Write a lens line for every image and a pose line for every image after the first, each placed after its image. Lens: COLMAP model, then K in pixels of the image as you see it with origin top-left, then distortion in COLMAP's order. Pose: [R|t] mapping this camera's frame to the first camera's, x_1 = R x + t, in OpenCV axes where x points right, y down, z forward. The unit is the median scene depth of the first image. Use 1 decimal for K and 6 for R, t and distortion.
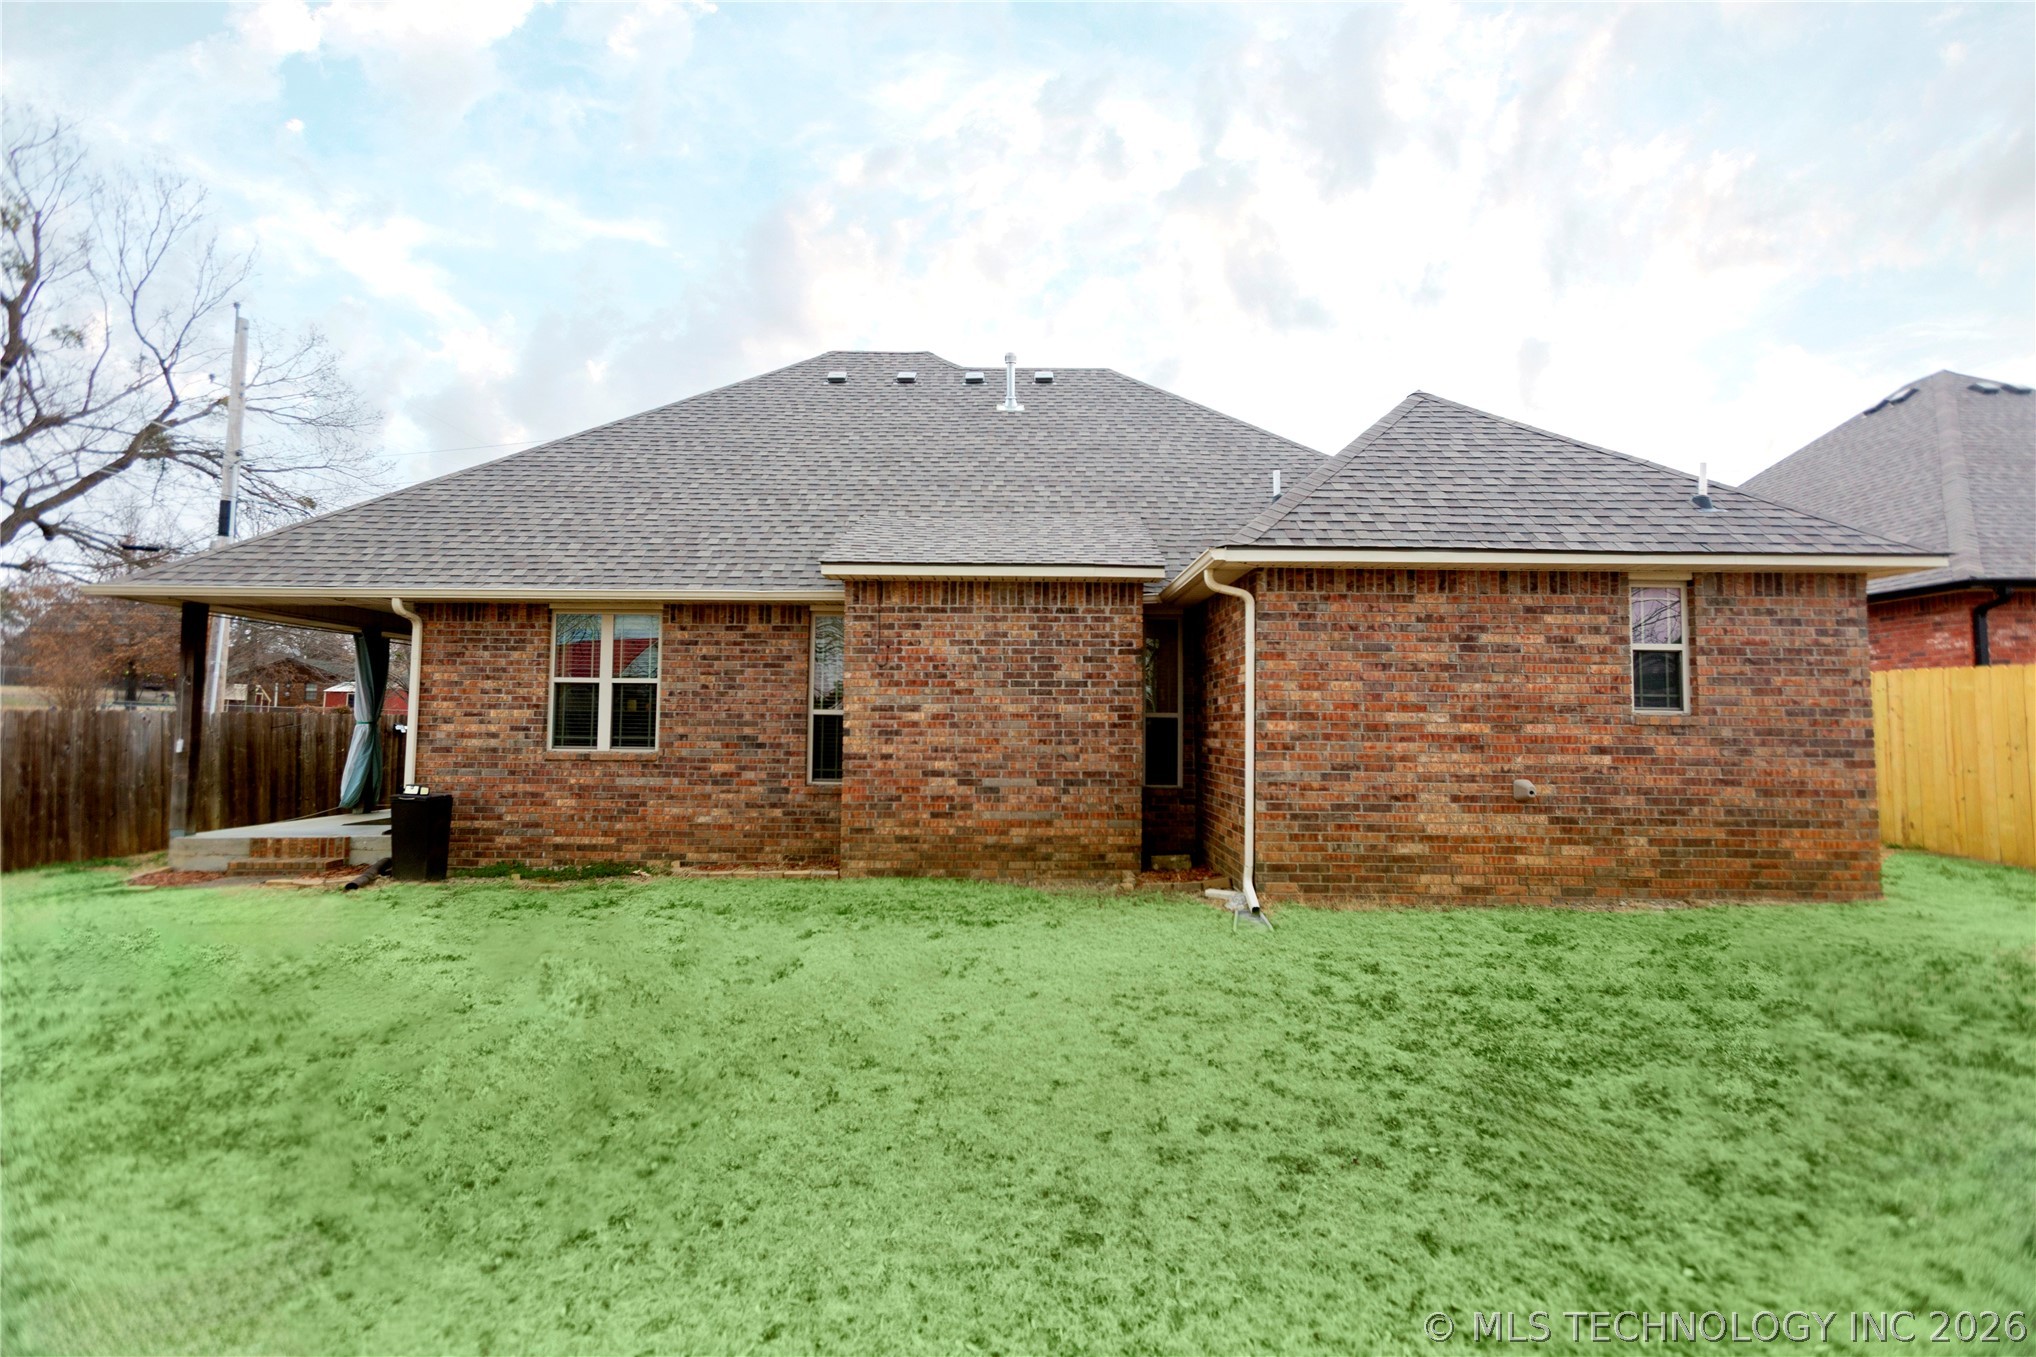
lens RADIAL K [[916.1, 0, 1016.1], [0, 916.1, 675.4], [0, 0, 1]] dist [-0.011614, 0.011476]
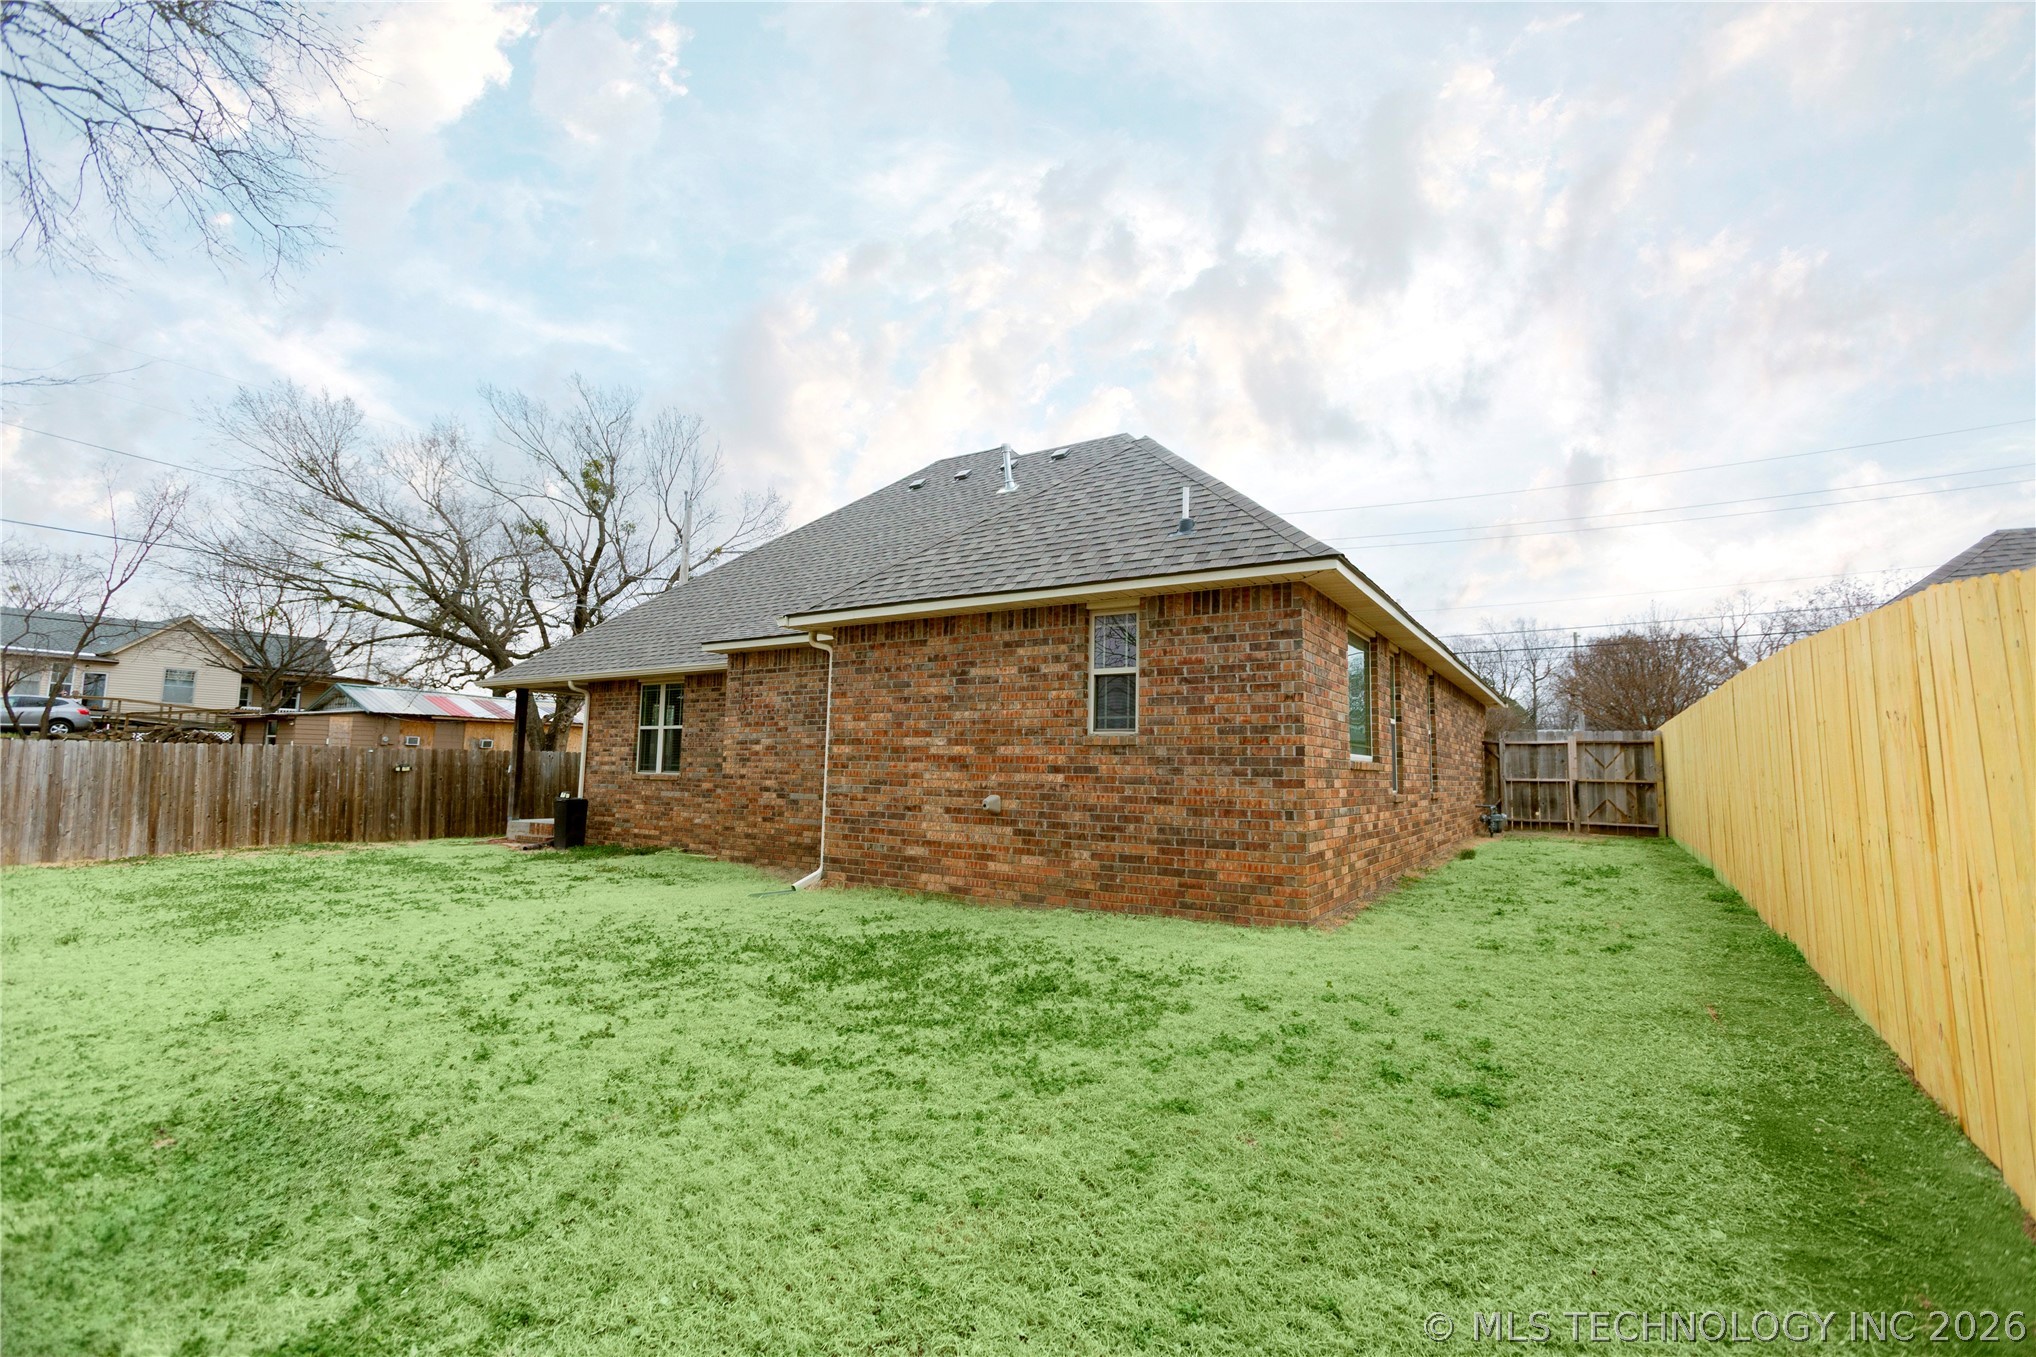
lens RADIAL K [[916.1, 0, 1011.7], [0, 916.1, 667.7], [0, 0, 1]] dist [-0.011614, 0.011476]
pose [[0.837851, -0.057962, -0.542813, 0.972118], [0.023586, 0.997262, -0.070082, 0.030027], [0.545389, 0.045916, 0.836924, 0.042269]]
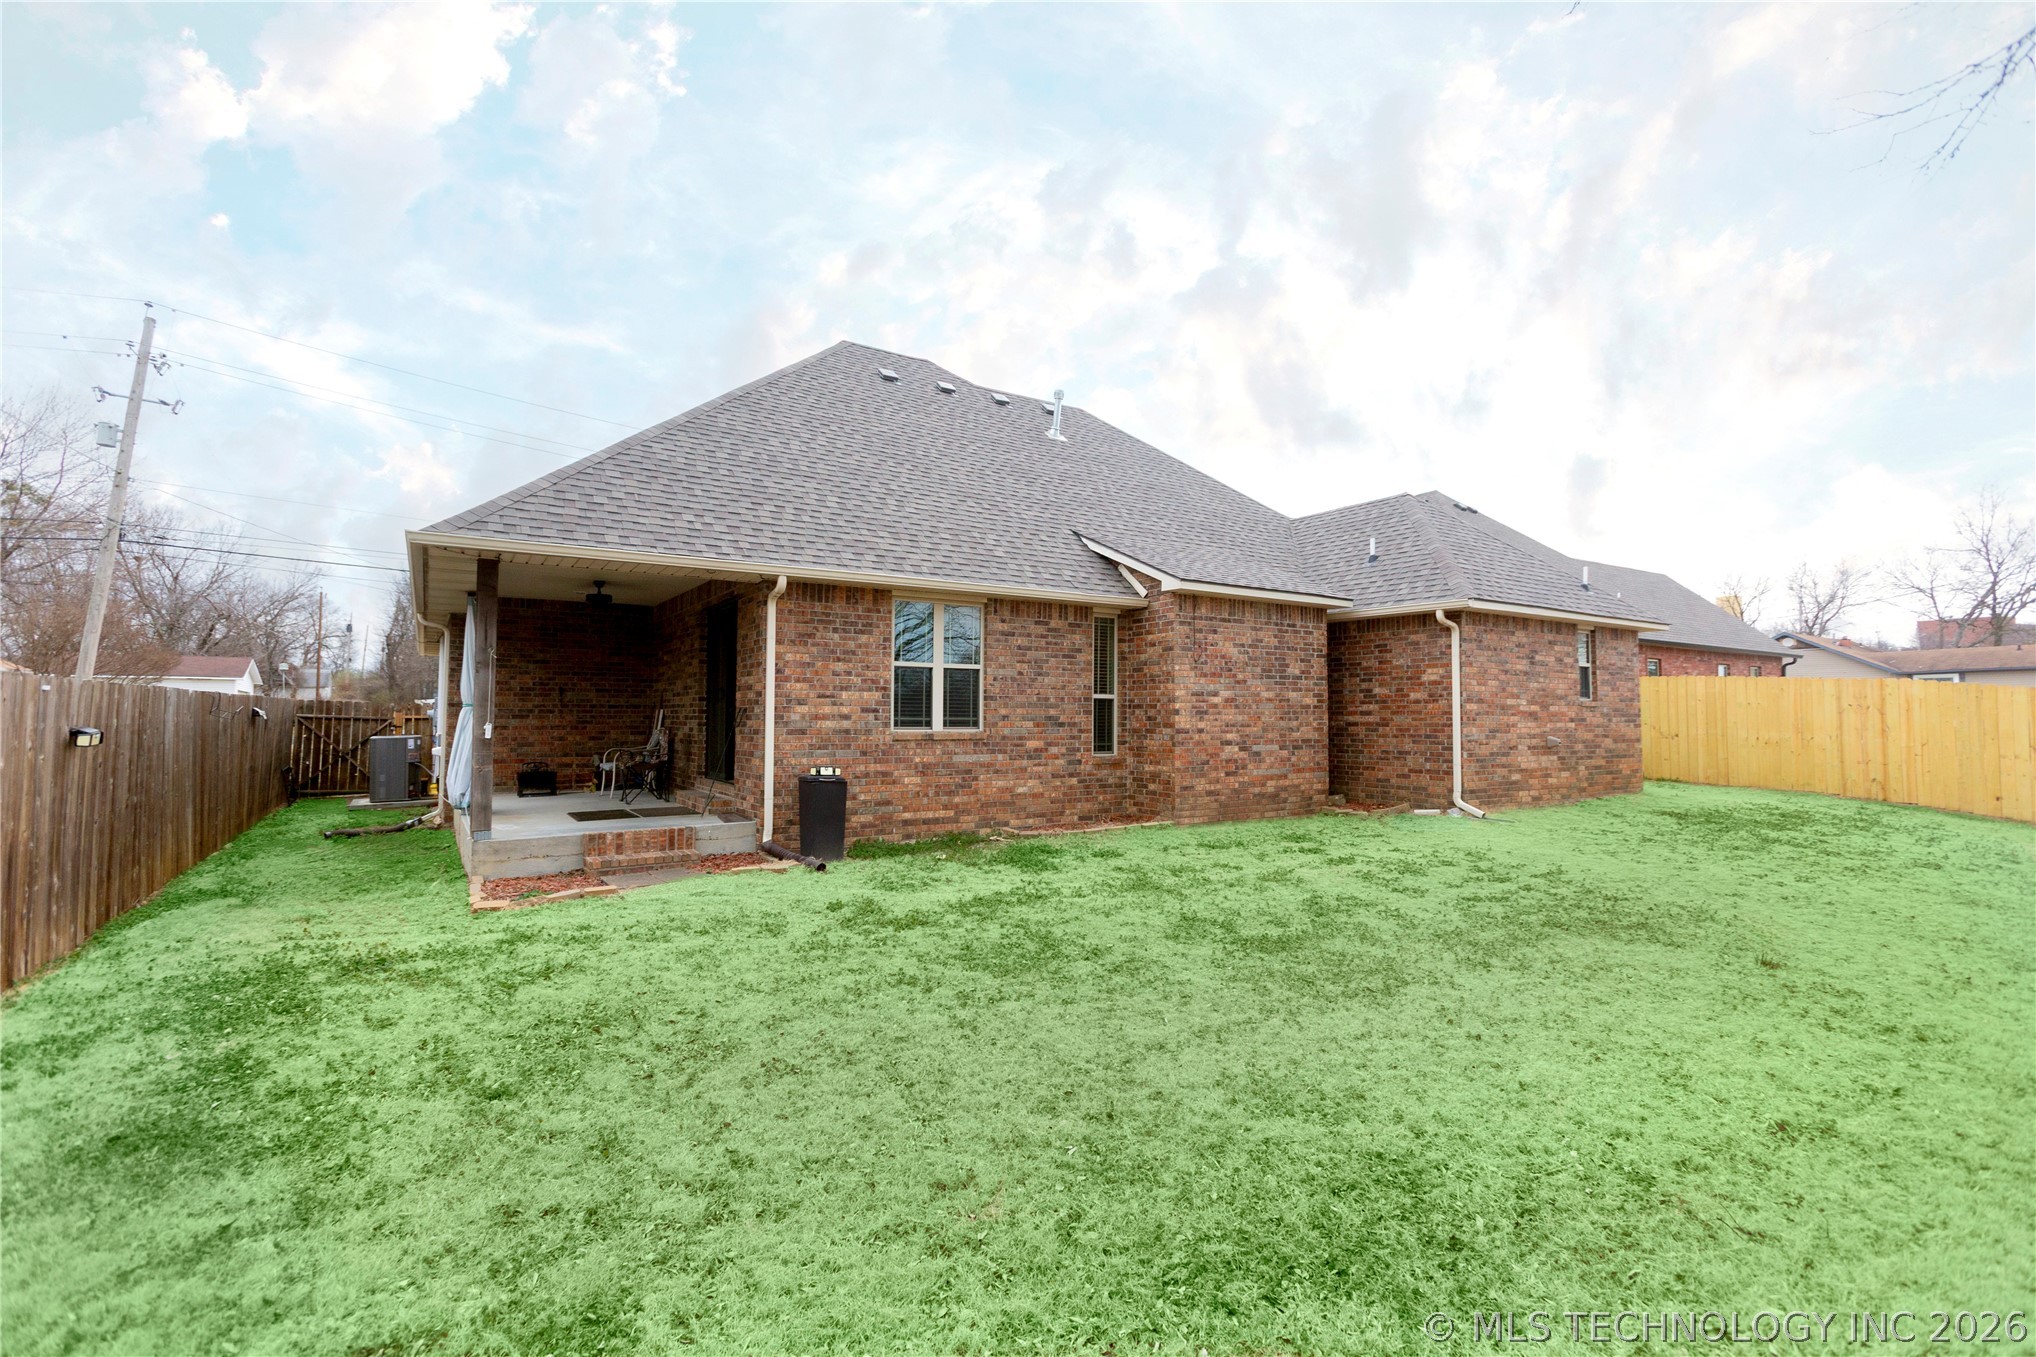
lens RADIAL K [[916.1, 0, 1012.2], [0, 916.1, 681.5], [0, 0, 1]] dist [-0.011614, 0.011476]
pose [[0.838042, 0.014330, 0.545417, -1.070892], [-0.028538, 0.999438, 0.017591, 0.003237], [-0.544858, -0.030307, 0.837980, 0.056596]]
